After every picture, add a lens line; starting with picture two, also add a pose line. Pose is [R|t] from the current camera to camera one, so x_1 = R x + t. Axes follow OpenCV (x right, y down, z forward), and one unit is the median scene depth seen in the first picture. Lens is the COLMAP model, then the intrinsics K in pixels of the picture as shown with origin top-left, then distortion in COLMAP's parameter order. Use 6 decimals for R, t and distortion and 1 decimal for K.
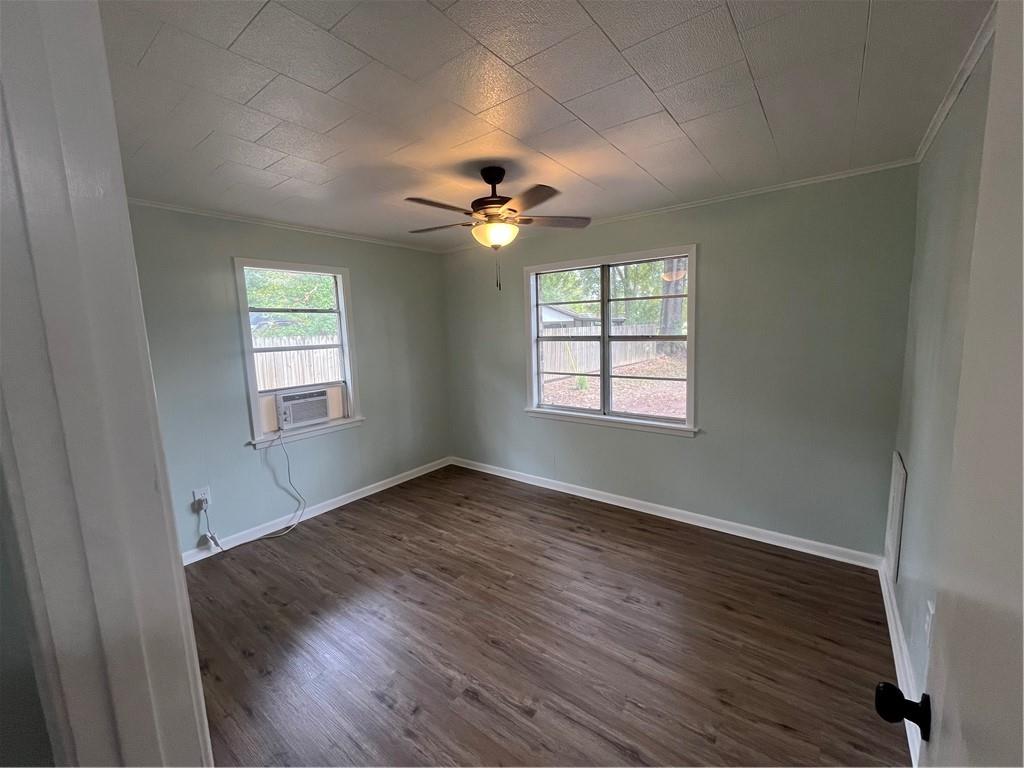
lens RADIAL K [[416.3, 0, 515.5], [0, 416.3, 385.5], [0, 0, 1]] dist [-0.006250, -0.001002]
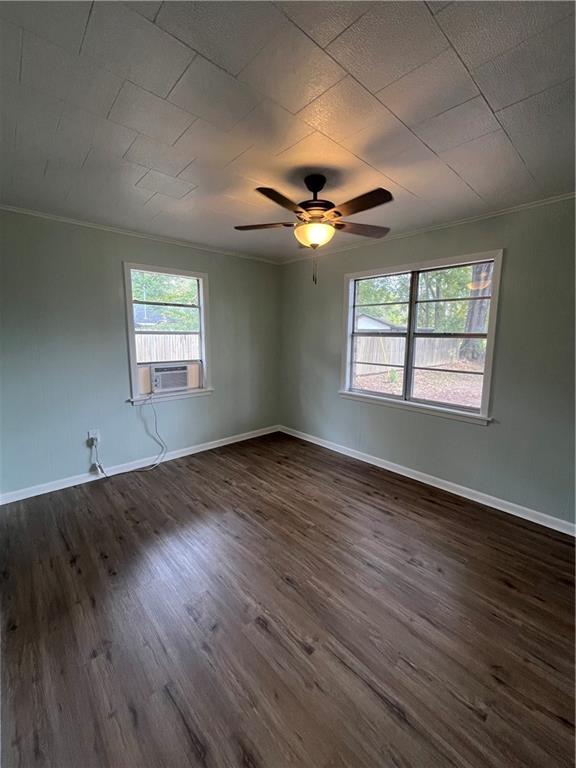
lens RADIAL K [[312.2, 0, 286.1], [0, 312.2, 382.7], [0, 0, 1]] dist [-0.006250, -0.001002]
pose [[0.982440, 0.065835, -0.174579, 0.041308], [-0.062573, 0.997749, 0.024130, 0.025758], [0.175774, -0.012783, 0.984348, 0.092636]]
